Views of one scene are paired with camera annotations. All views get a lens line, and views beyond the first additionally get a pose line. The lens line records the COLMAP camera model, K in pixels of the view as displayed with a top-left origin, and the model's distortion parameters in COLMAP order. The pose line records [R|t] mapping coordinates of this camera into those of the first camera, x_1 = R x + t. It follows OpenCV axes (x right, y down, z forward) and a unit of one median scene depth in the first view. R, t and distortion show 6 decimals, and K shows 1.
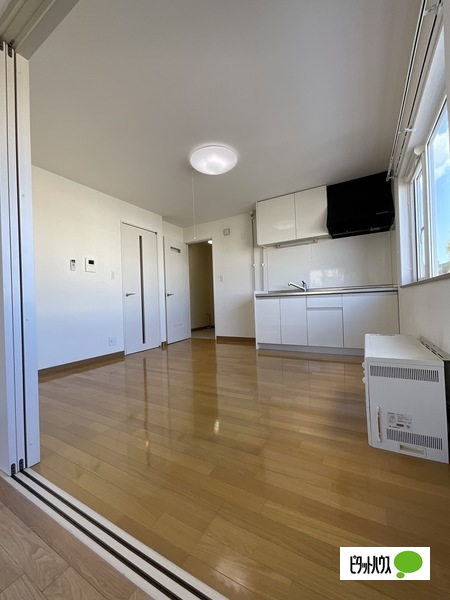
lens RADIAL K [[243.7, 0, 225.0], [0, 243.7, 300.0], [0, 0, 1]] dist [-0.002272, -0.000169]
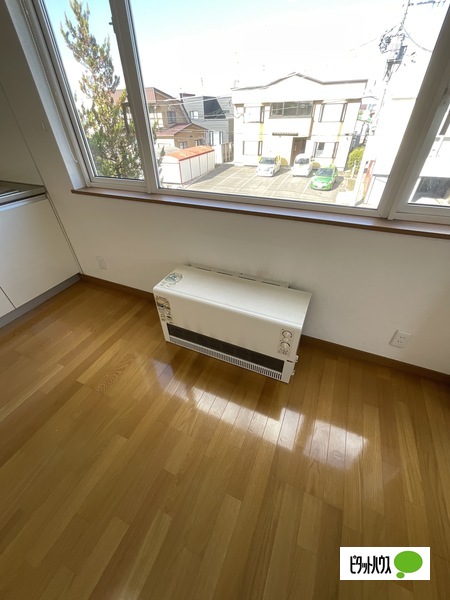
lens RADIAL K [[243.7, 0, 225.0], [0, 243.7, 300.0], [0, 0, 1]] dist [-0.002272, -0.000169]
pose [[-0.094885, -0.571362, 0.815195, -0.028446], [0.028392, 0.817003, 0.575934, -0.123804], [-0.995083, 0.077793, -0.061300, 0.427350]]
